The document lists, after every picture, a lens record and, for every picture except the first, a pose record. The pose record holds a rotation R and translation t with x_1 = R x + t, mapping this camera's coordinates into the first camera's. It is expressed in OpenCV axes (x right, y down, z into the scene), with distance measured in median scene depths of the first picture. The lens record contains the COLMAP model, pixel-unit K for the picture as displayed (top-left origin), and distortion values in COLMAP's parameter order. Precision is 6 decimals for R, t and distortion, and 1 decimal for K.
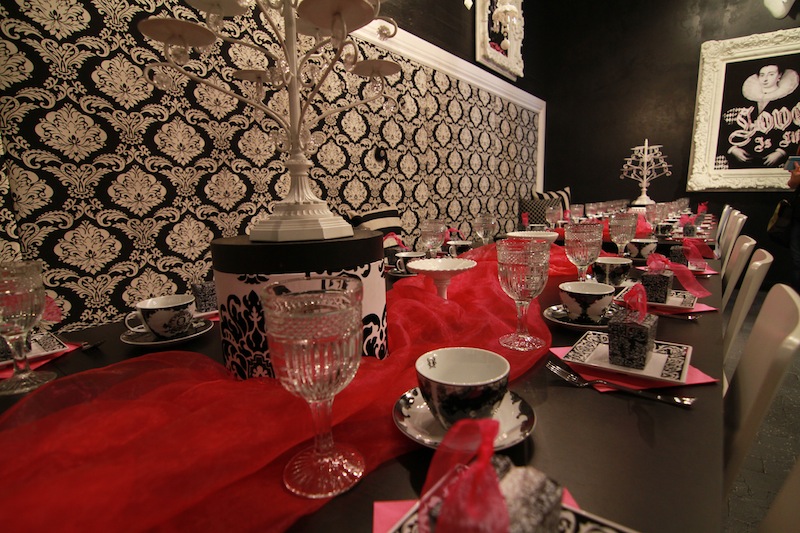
lens RADIAL K [[400.4, 0, 397.7], [0, 400.4, 272.3], [0, 0, 1]] dist [0.000330, -0.018483]
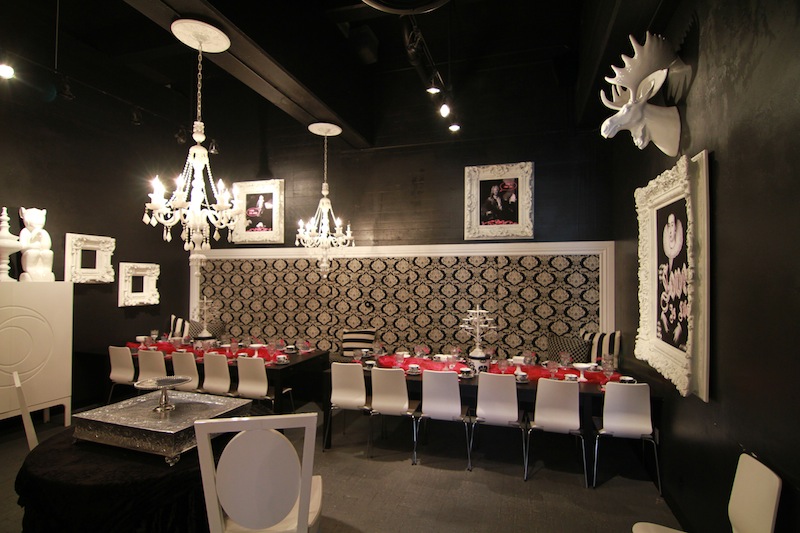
lens RADIAL K [[400.4, 0, 397.7], [0, 400.4, 272.3], [0, 0, 1]] dist [0.000330, -0.018483]
pose [[0.345568, 0.016383, -0.938251, 1.785937], [-0.181573, 0.982119, -0.049726, -0.337617], [0.920660, 0.187544, 0.342364, 0.319174]]
